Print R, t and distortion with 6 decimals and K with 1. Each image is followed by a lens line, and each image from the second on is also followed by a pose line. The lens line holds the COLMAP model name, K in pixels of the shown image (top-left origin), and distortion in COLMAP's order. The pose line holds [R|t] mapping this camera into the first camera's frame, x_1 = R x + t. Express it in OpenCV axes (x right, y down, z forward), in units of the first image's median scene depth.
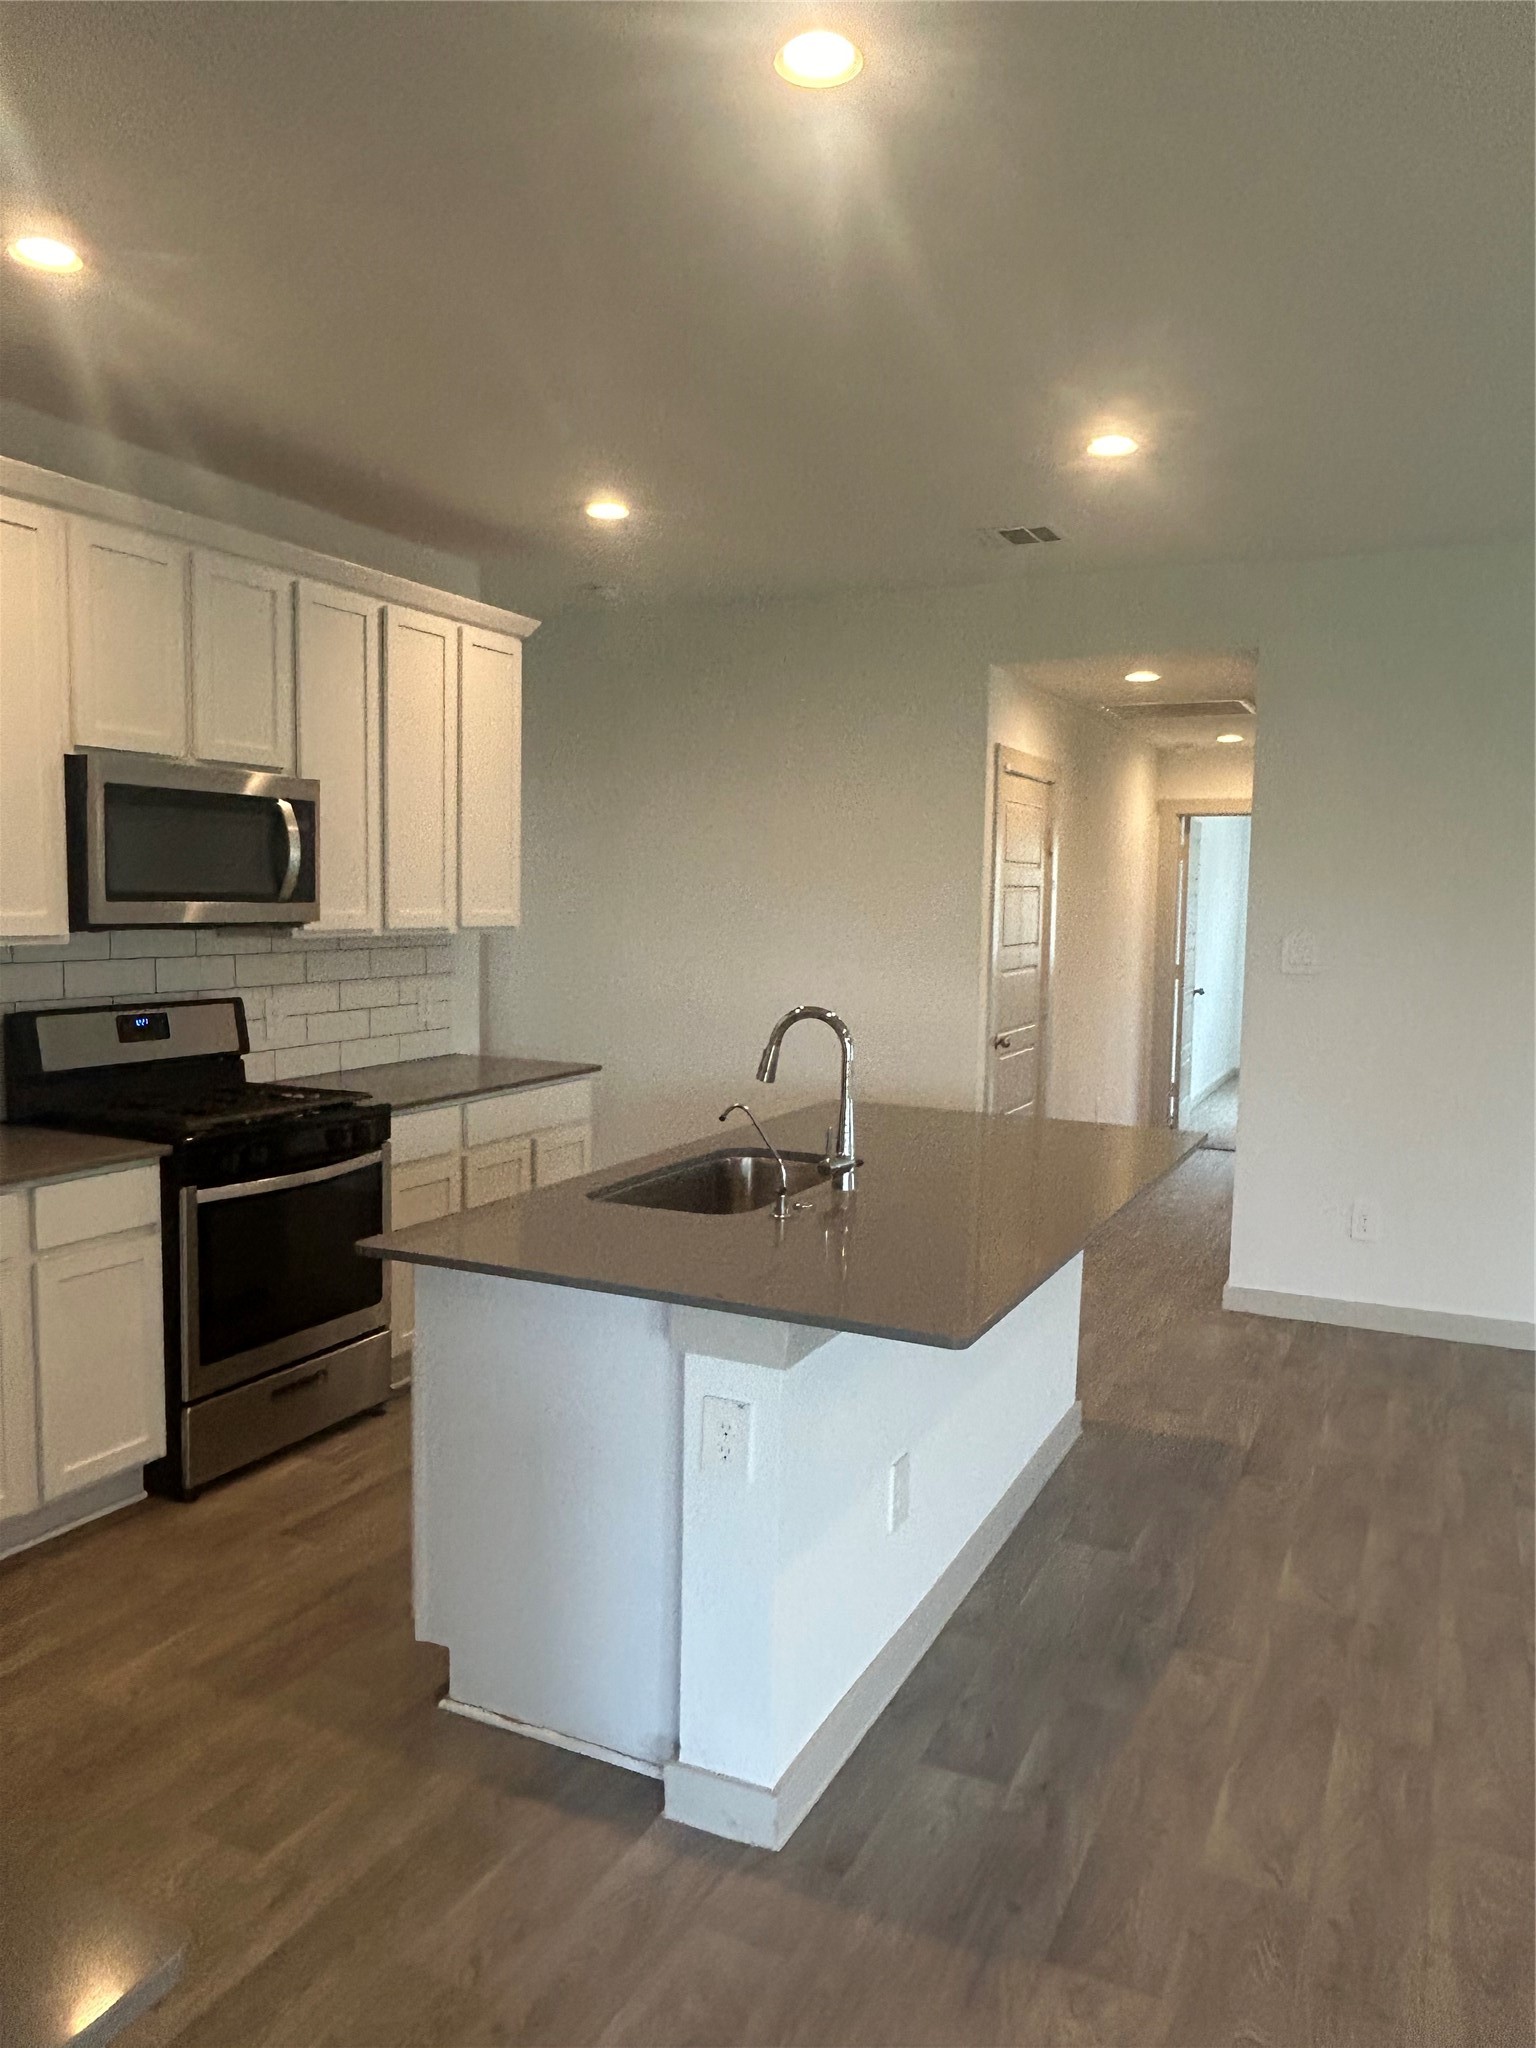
lens RADIAL K [[1401.9, 0, 768.0], [0, 1401.9, 1024.0], [0, 0, 1]] dist [0.025927, -0.071180]
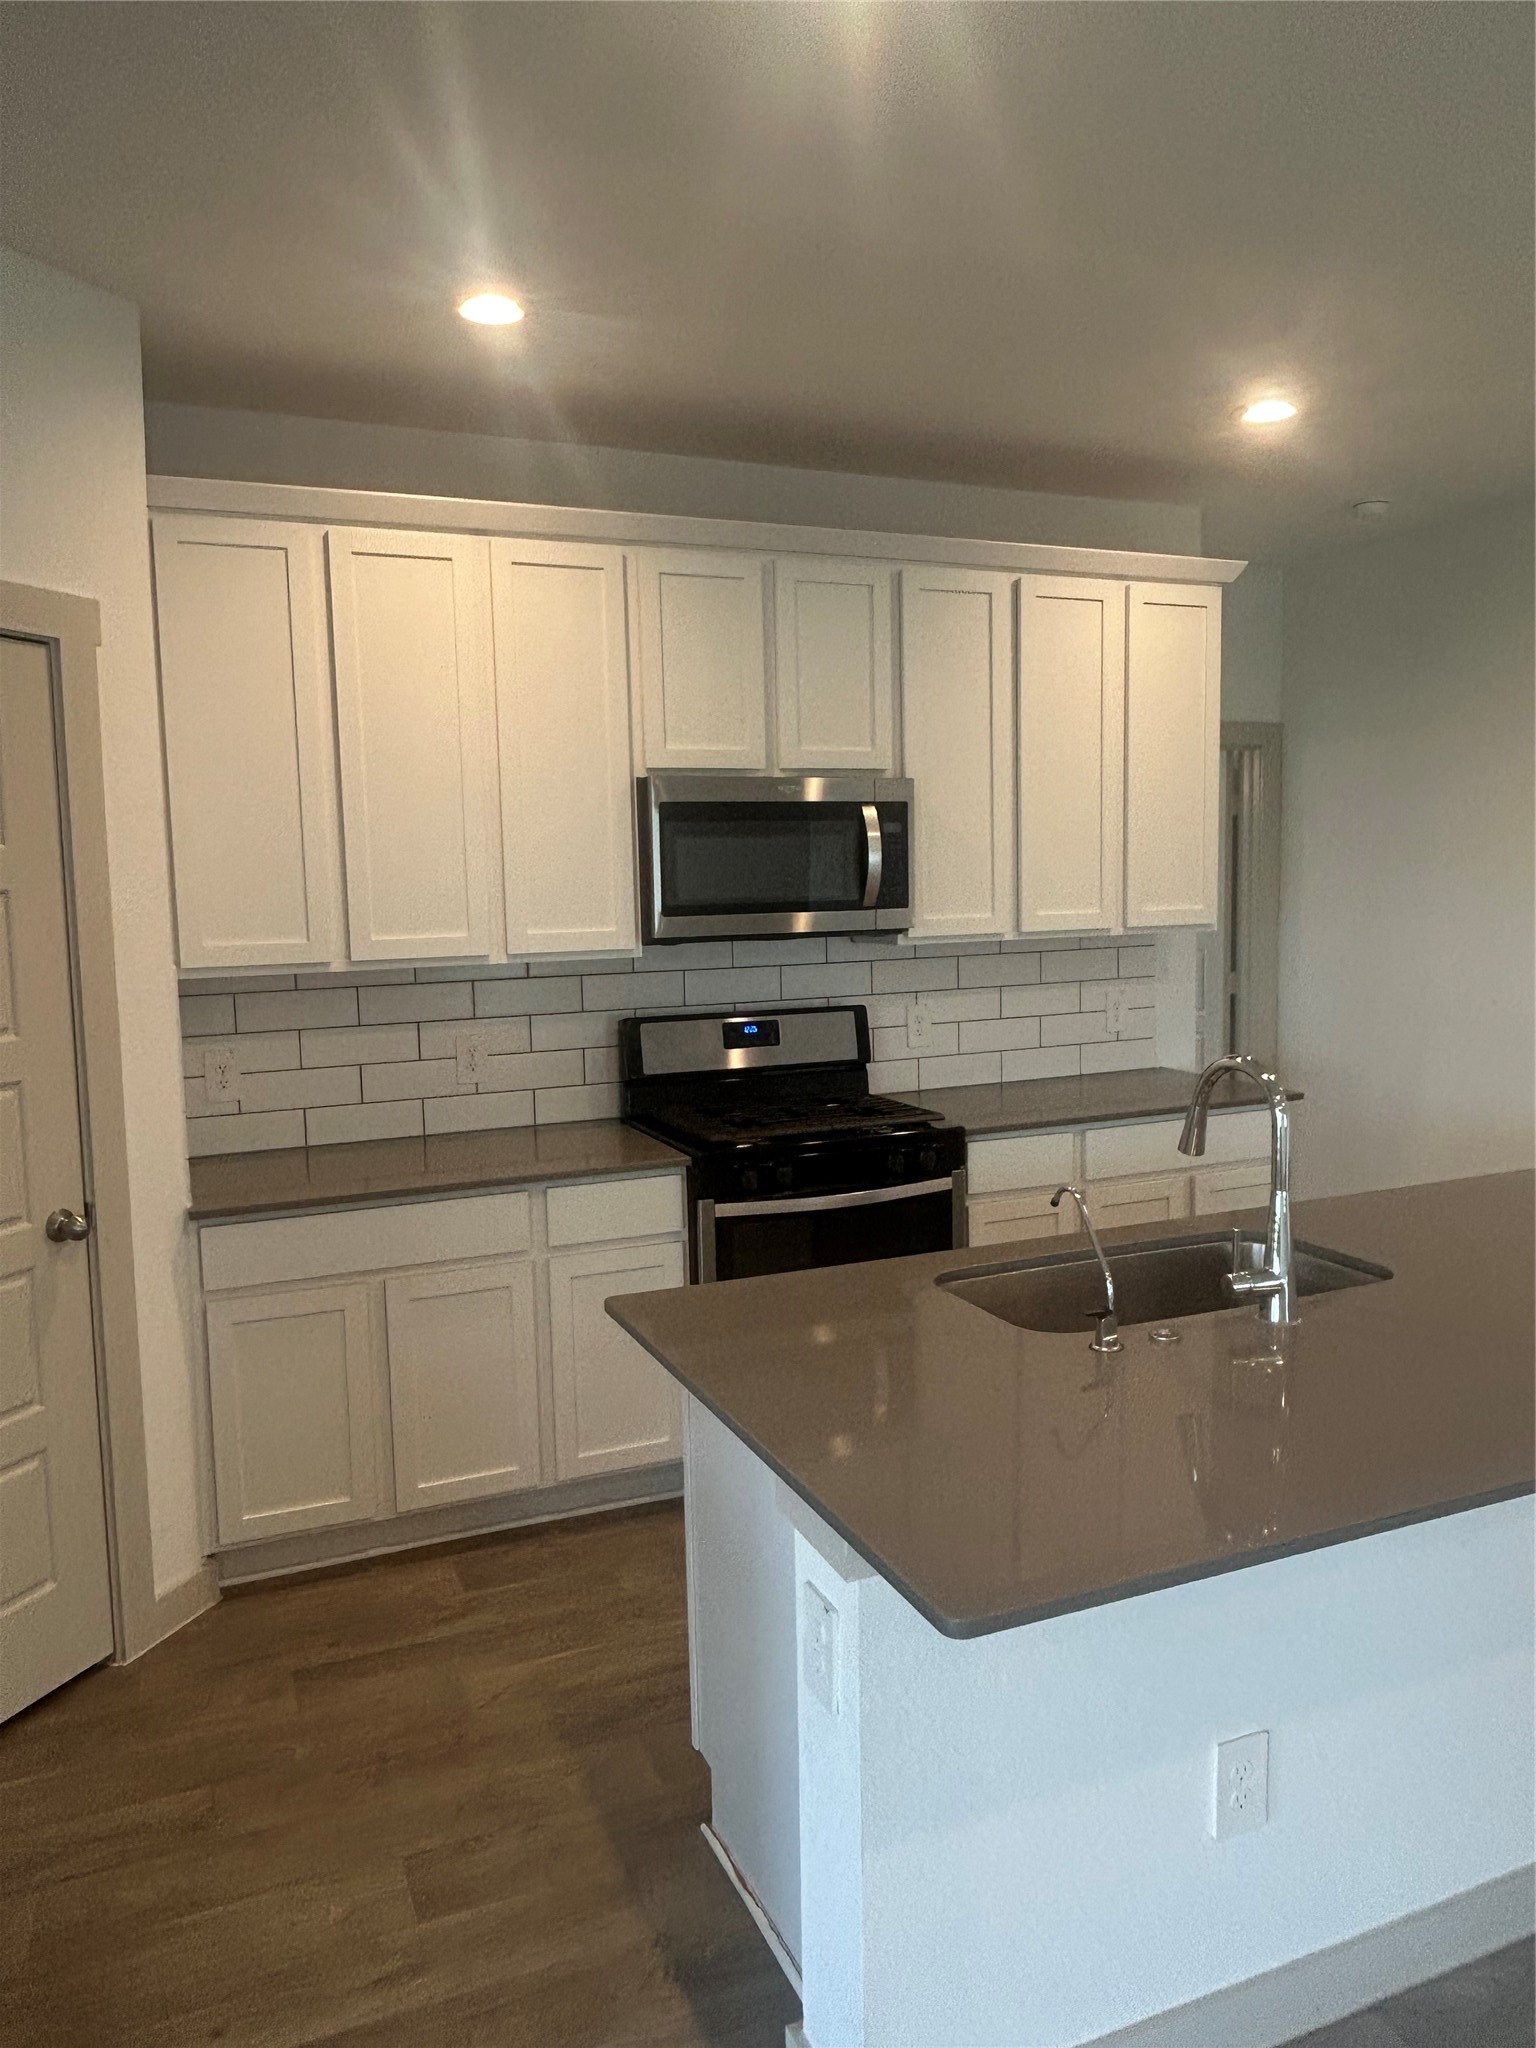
lens RADIAL K [[1401.9, 0, 768.0], [0, 1401.9, 1024.0], [0, 0, 1]] dist [0.025927, -0.071180]
pose [[0.759937, 0.031990, -0.649209, 0.224738], [-0.023264, 0.999487, 0.022019, -0.027464], [0.649580, -0.001630, 0.760292, 0.222298]]
